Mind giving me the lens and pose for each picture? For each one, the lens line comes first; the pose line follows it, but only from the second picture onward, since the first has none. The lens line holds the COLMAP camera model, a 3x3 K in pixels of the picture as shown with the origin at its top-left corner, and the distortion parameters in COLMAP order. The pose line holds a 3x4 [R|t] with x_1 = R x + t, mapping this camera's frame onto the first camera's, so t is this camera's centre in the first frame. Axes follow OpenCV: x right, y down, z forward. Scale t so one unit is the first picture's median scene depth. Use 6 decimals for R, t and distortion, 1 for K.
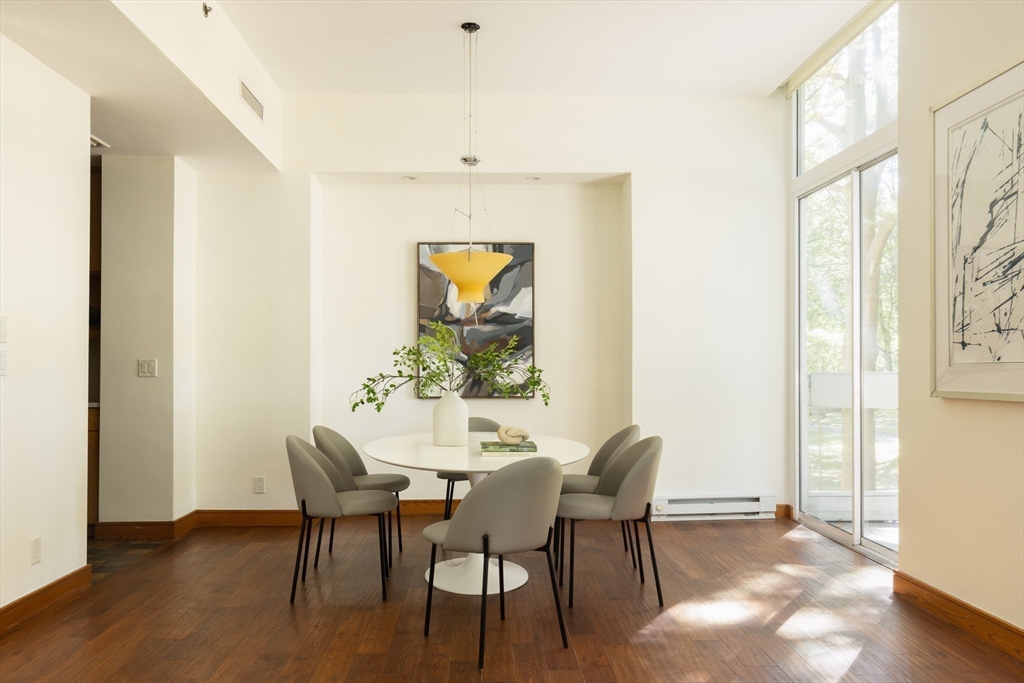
lens RADIAL K [[768.3, 0, 509.2], [0, 768.3, 365.0], [0, 0, 1]] dist [0.028914, -0.000509]
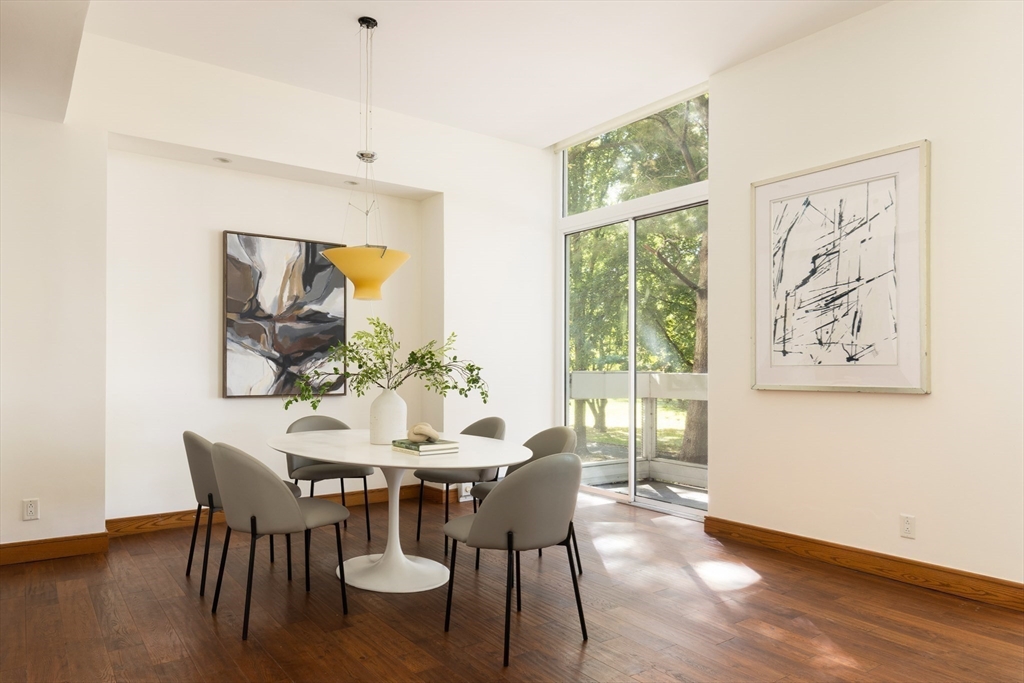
lens RADIAL K [[652.8, 0, 528.1], [0, 652.8, 366.9], [0, 0, 1]] dist [0.019850, 0.000933]
pose [[0.831219, 0.008799, 0.555875, -0.391942], [-0.009749, 0.999952, -0.001251, 0.005193], [-0.555859, -0.004379, 0.831265, 0.205681]]
